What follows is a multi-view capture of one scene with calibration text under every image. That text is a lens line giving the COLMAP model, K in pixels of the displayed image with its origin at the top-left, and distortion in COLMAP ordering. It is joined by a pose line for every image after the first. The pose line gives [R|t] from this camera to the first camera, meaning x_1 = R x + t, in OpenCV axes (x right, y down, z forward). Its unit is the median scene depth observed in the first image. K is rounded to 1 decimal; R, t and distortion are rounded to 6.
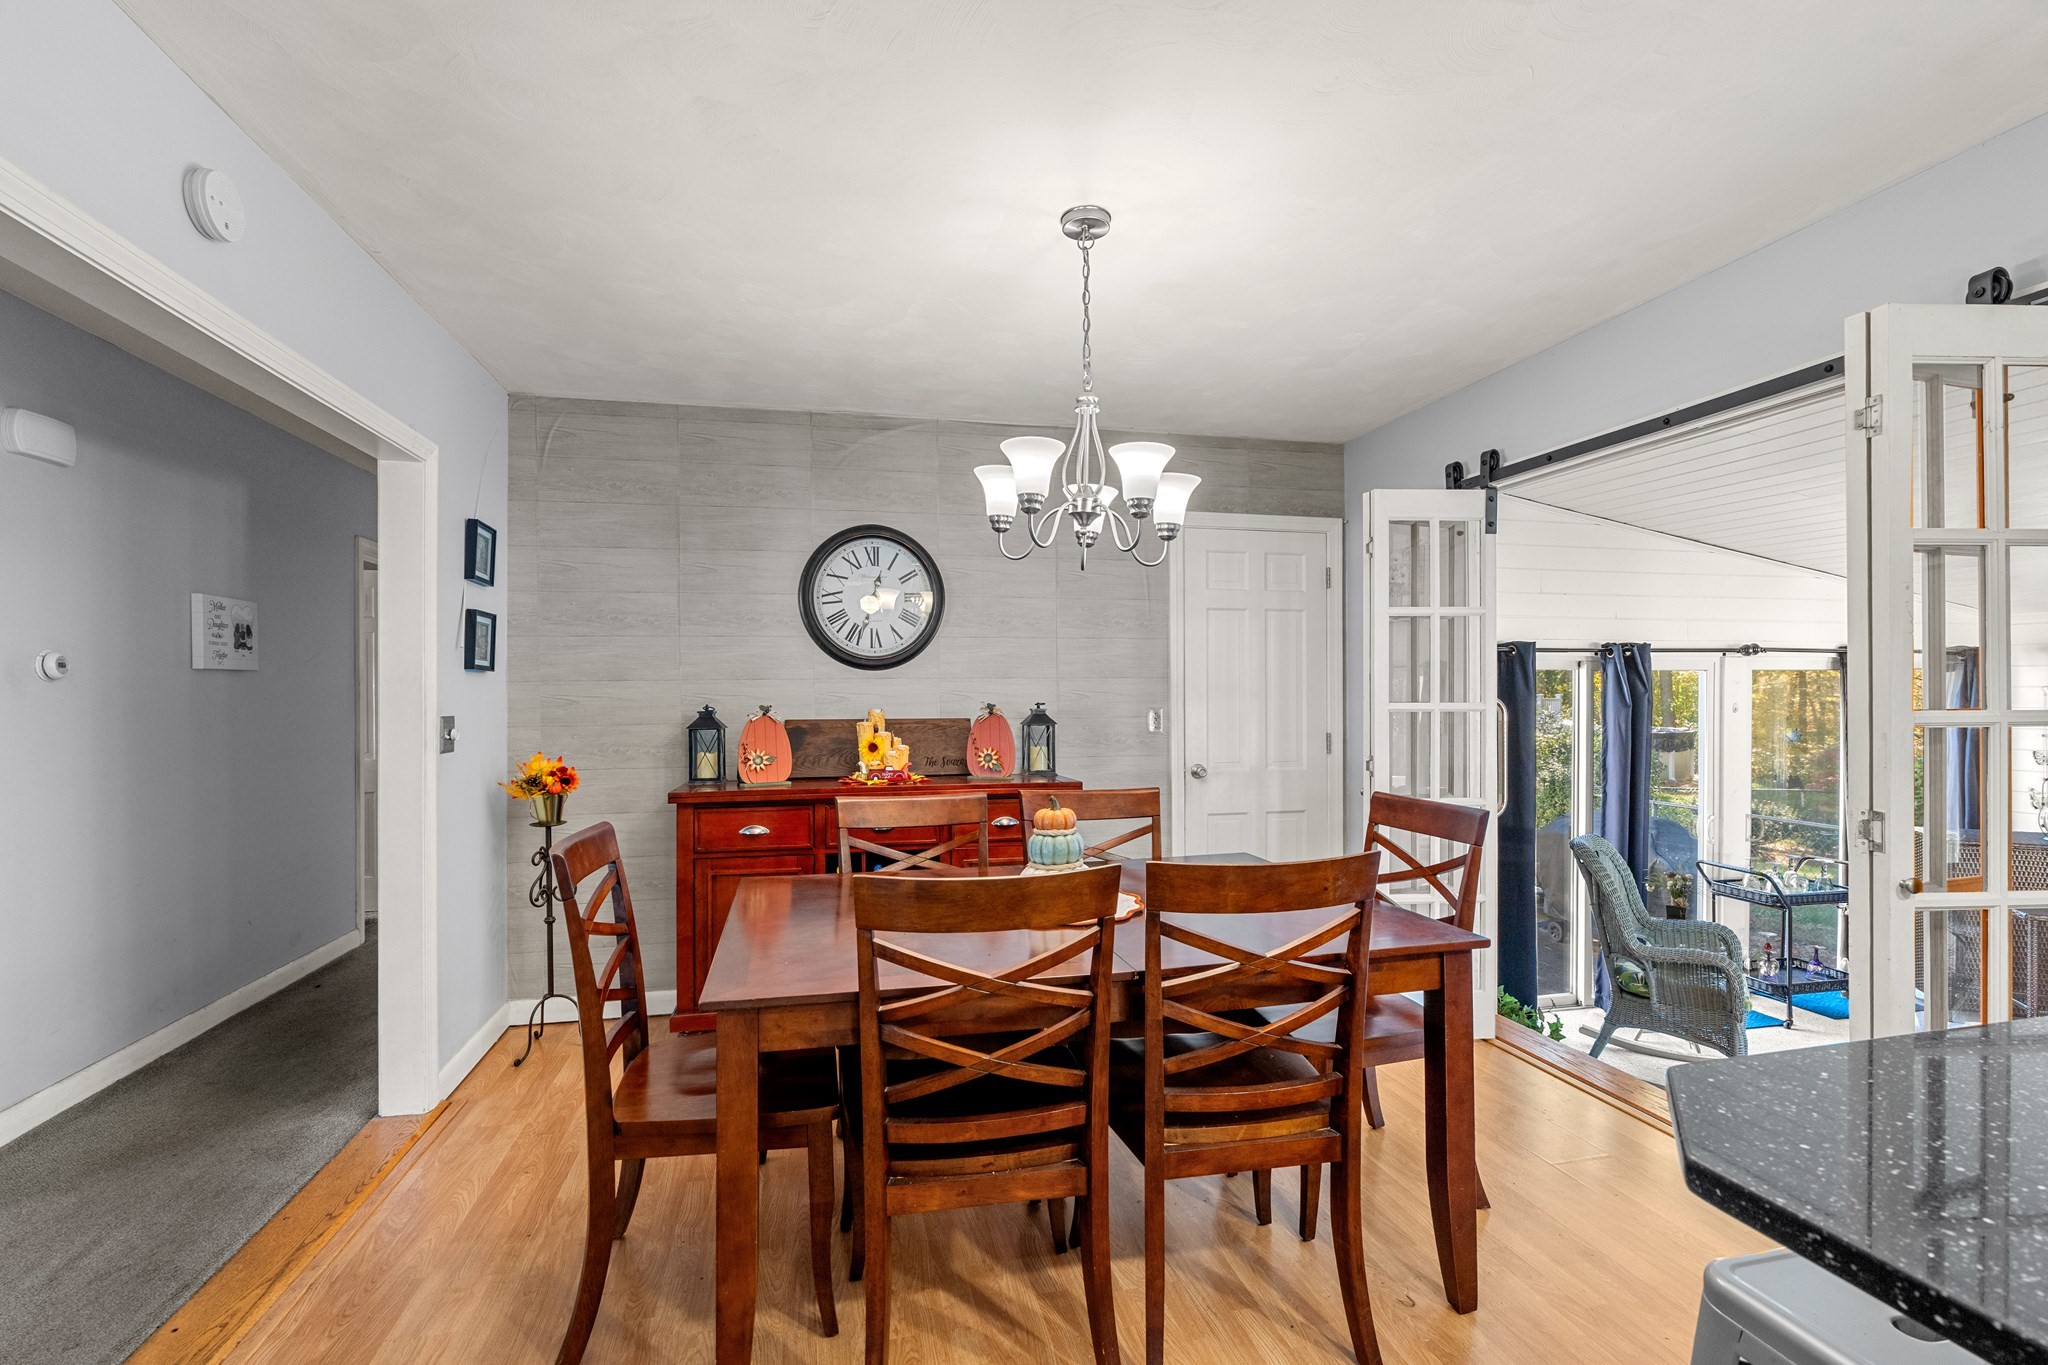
lens RADIAL K [[917.8, 0, 1016.3], [0, 917.8, 689.5], [0, 0, 1]] dist [-0.005445, 0.000306]
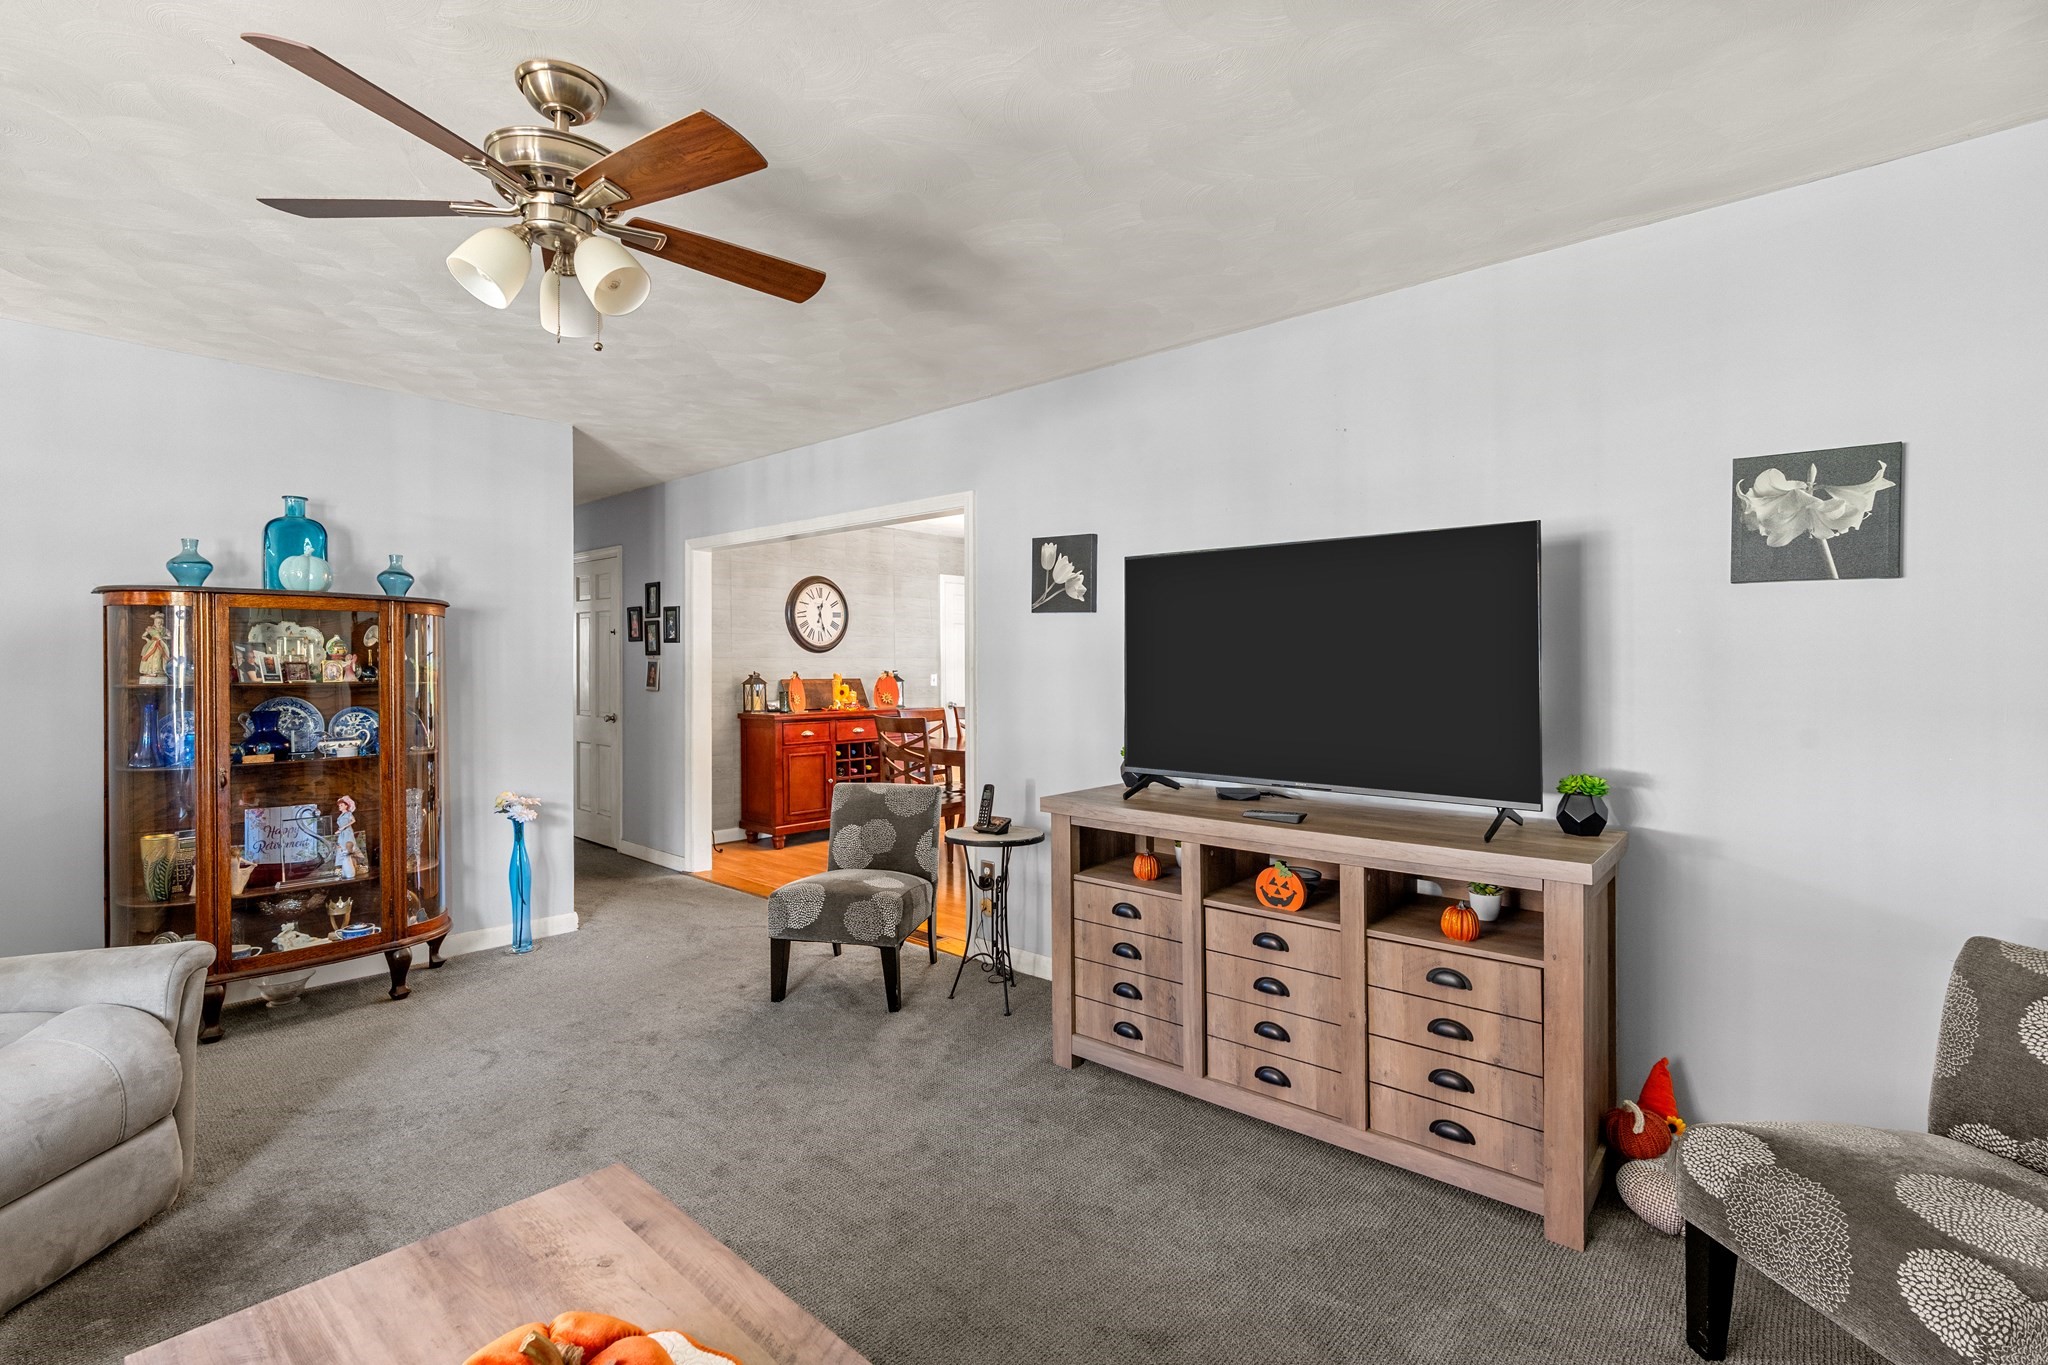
lens RADIAL K [[920.9, 0, 1004.0], [0, 920.9, 666.2], [0, 0, 1]] dist [-0.000212, 0.001474]
pose [[0.810973, 0.002763, 0.585077, -1.036148], [-0.006057, 0.999975, 0.003674, -0.003366], [-0.585052, -0.006524, 0.810970, -0.822235]]
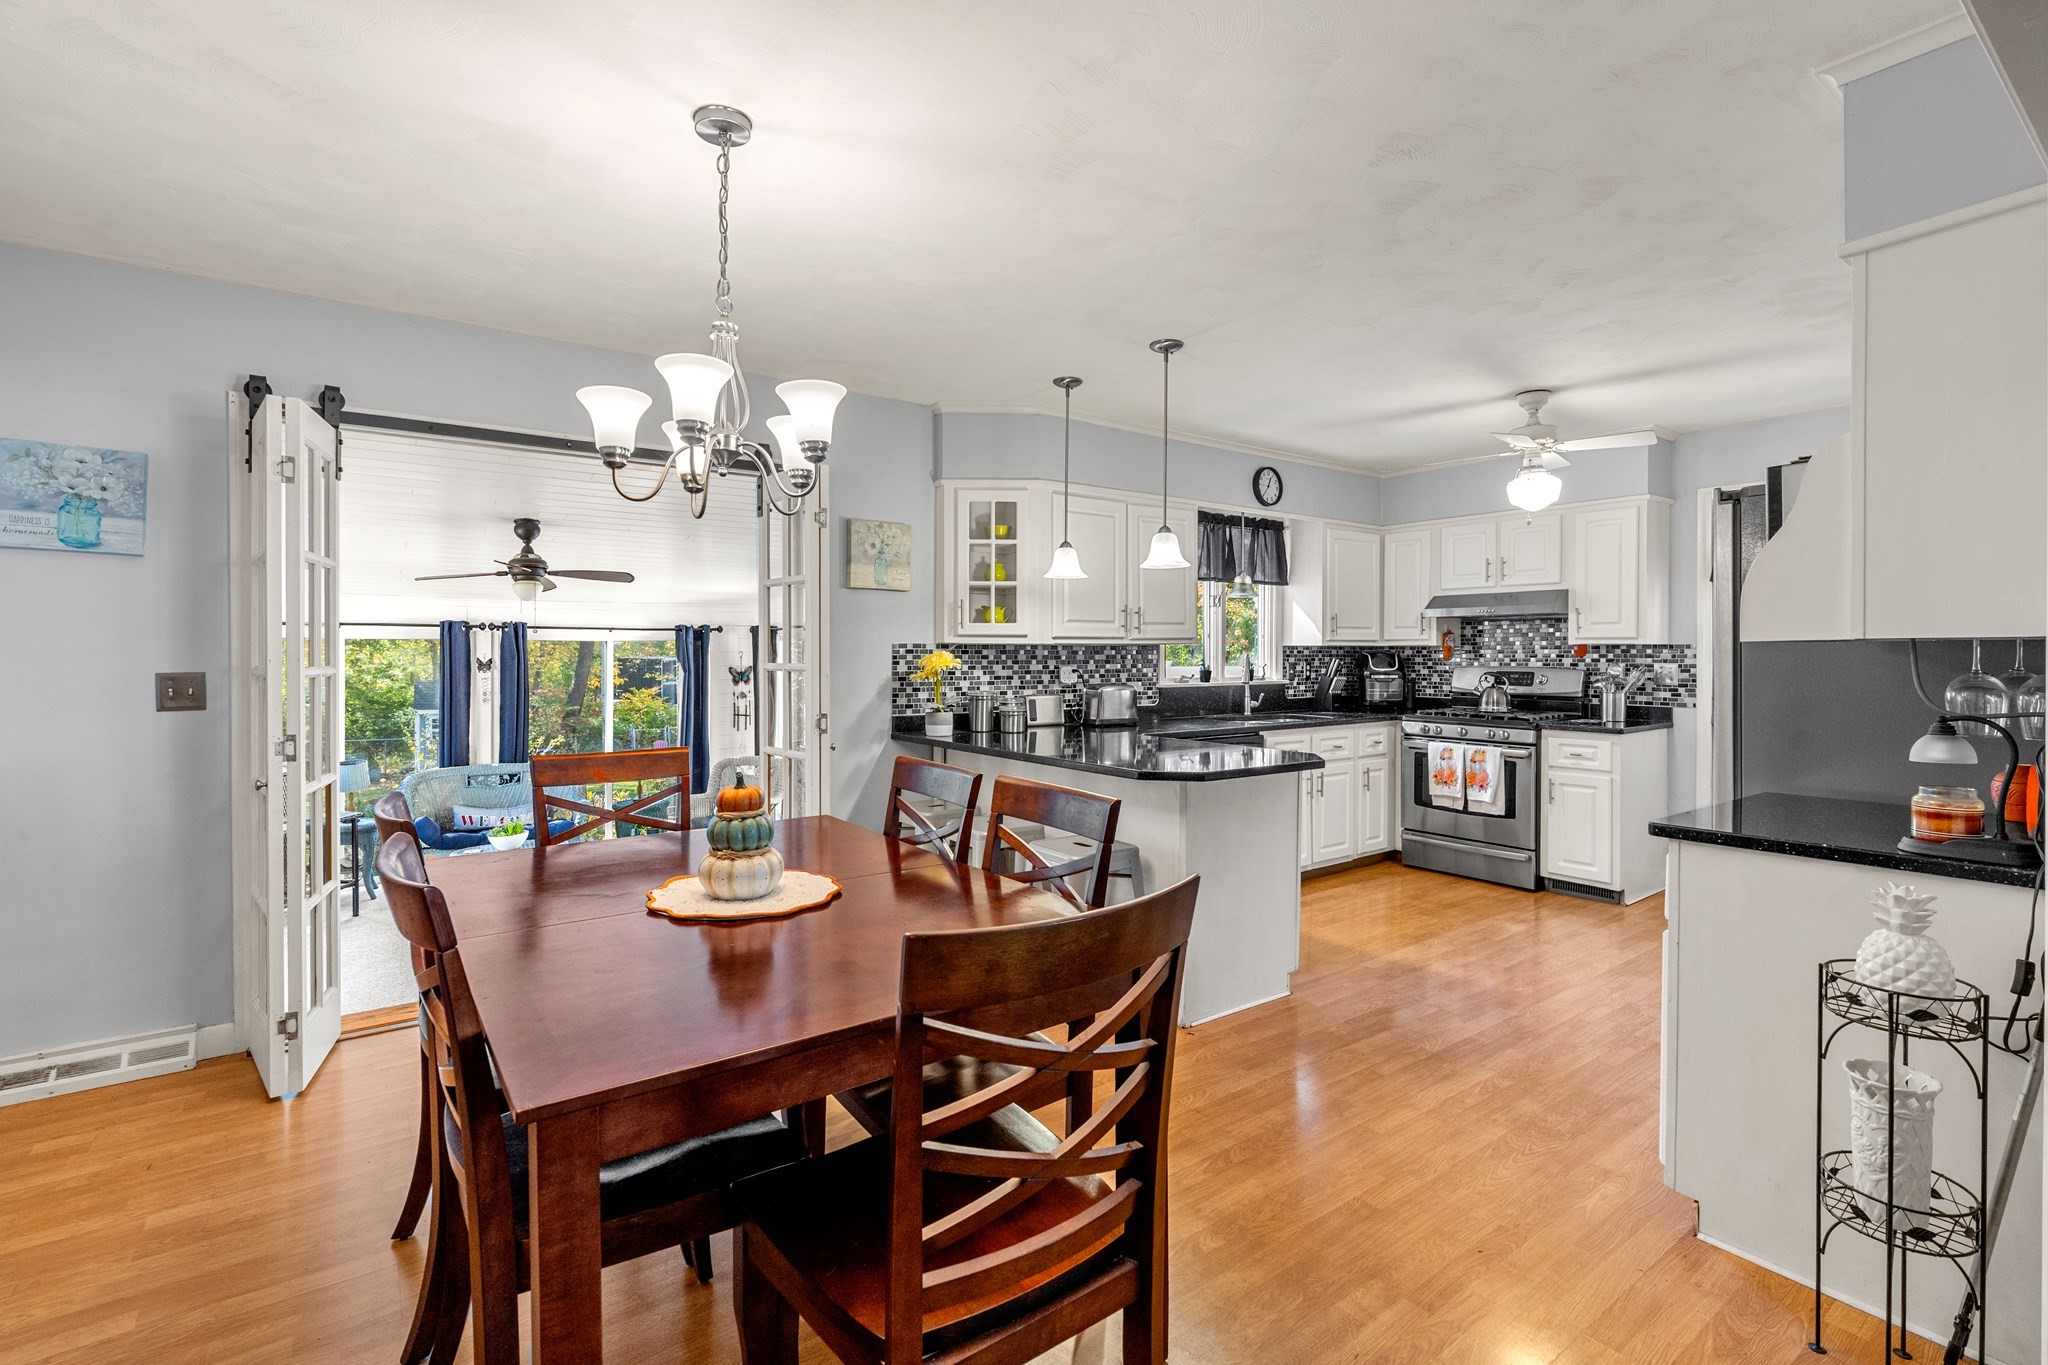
lens RADIAL K [[936.8, 0, 1021.4], [0, 936.8, 656.9], [0, 0, 1]] dist [-0.002712, -0.000169]
pose [[-0.396912, 0.000131, 0.917857, -0.552711], [-0.001890, 0.999998, -0.000960, 0.004453], [-0.917855, -0.002116, -0.396911, 0.693654]]
